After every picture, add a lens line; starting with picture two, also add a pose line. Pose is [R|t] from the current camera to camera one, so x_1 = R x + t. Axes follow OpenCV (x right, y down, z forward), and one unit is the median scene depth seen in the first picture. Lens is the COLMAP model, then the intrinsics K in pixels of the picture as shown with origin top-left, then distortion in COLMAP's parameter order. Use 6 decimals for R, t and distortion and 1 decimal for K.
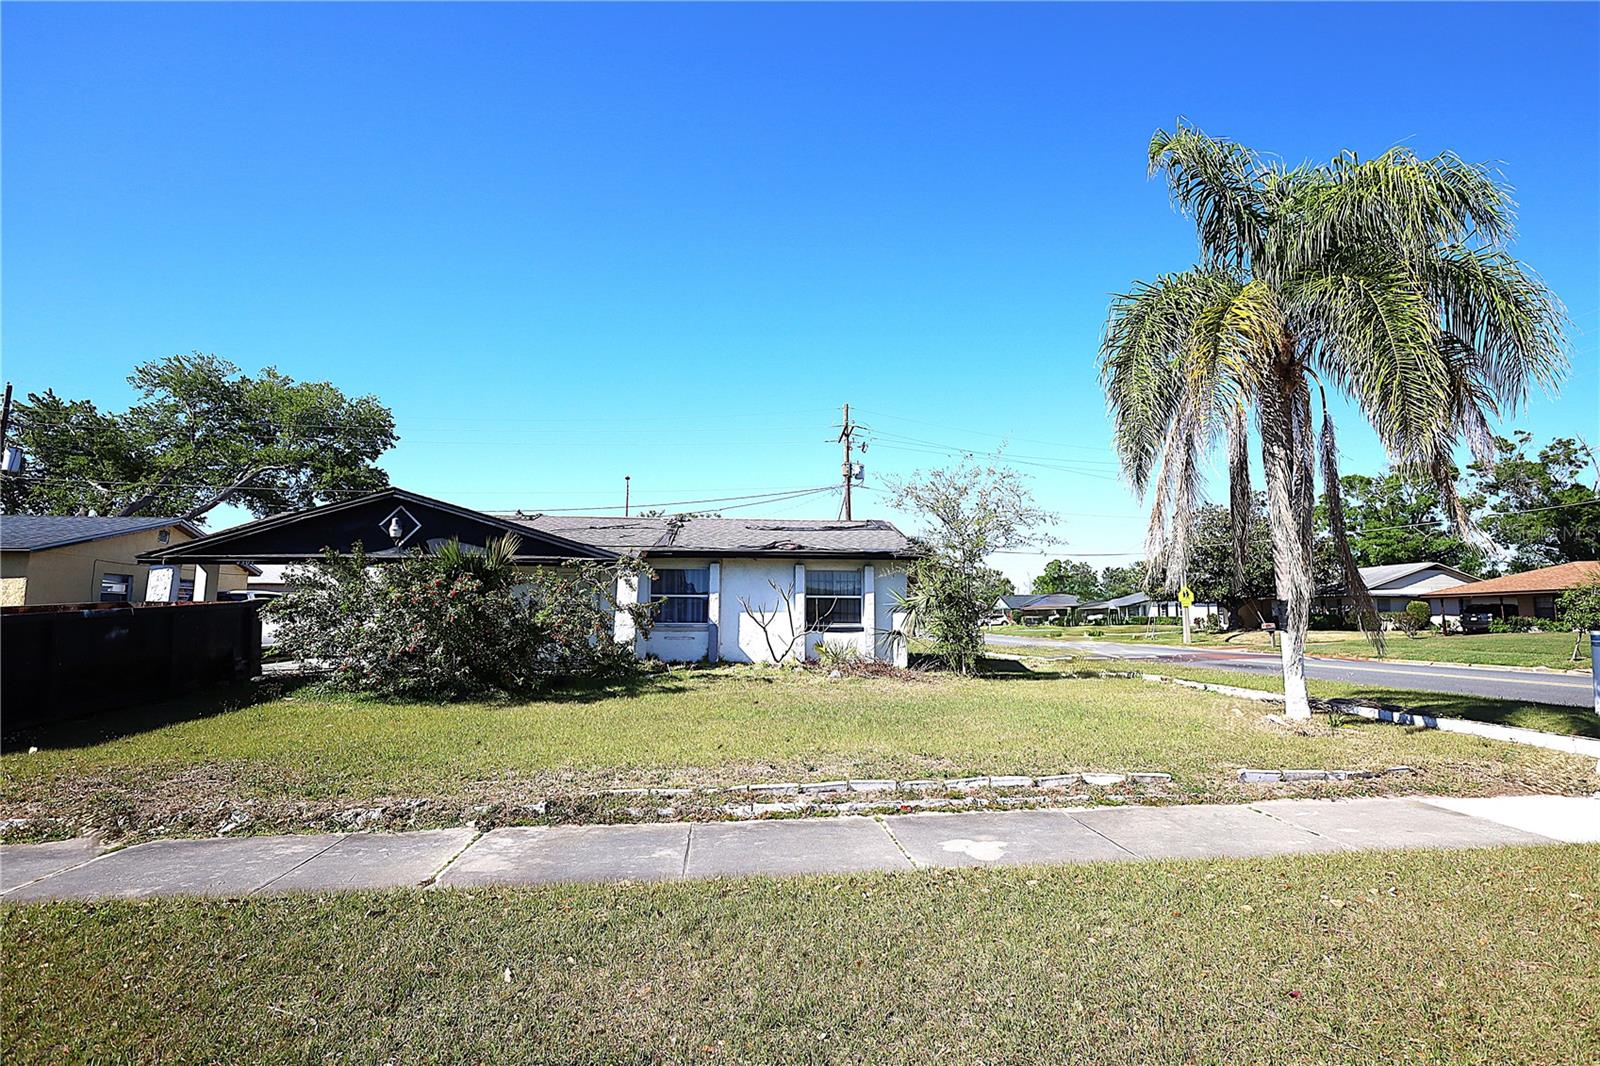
lens RADIAL K [[754.3, 0, 800.0], [0, 754.3, 565.6], [0, 0, 1]] dist [-0.001859, 0.000161]
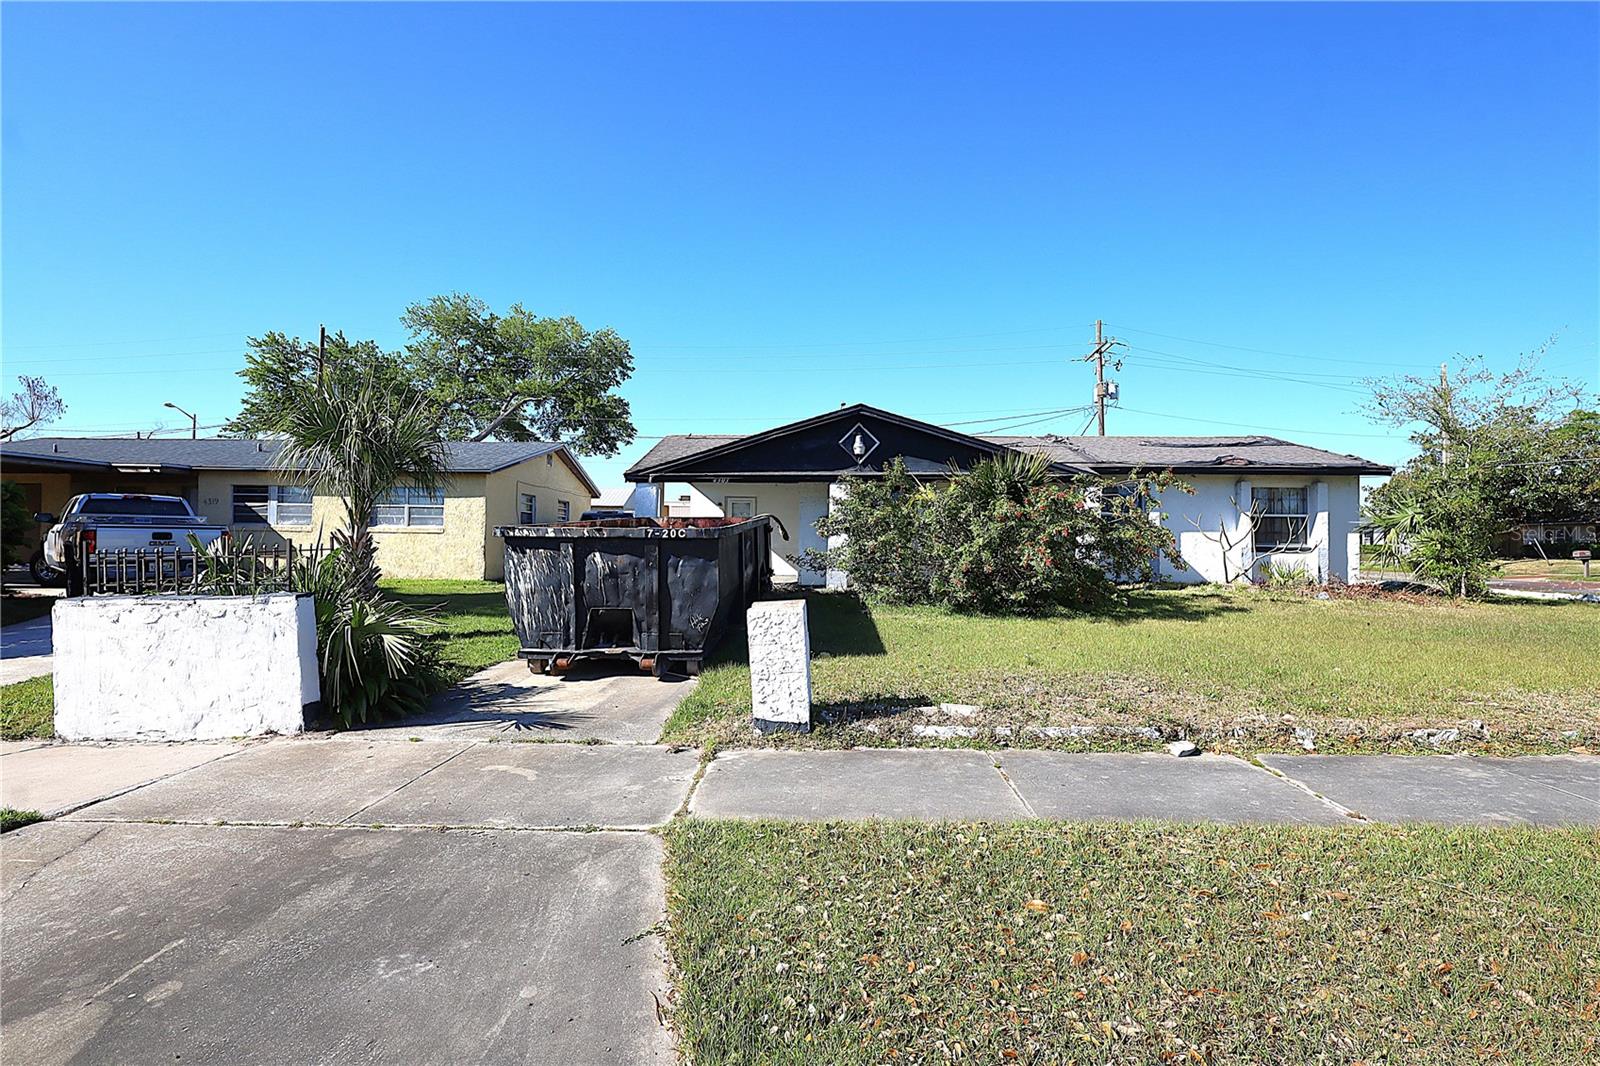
lens RADIAL K [[737.4, 0, 800.0], [0, 737.4, 533.0], [0, 0, 1]] dist [0.001037, 0.000432]
pose [[0.991548, 0.003749, -0.129685, -0.197478], [0.003098, 0.998614, 0.052548, 0.005954], [0.129703, -0.052506, 0.990162, 0.005090]]
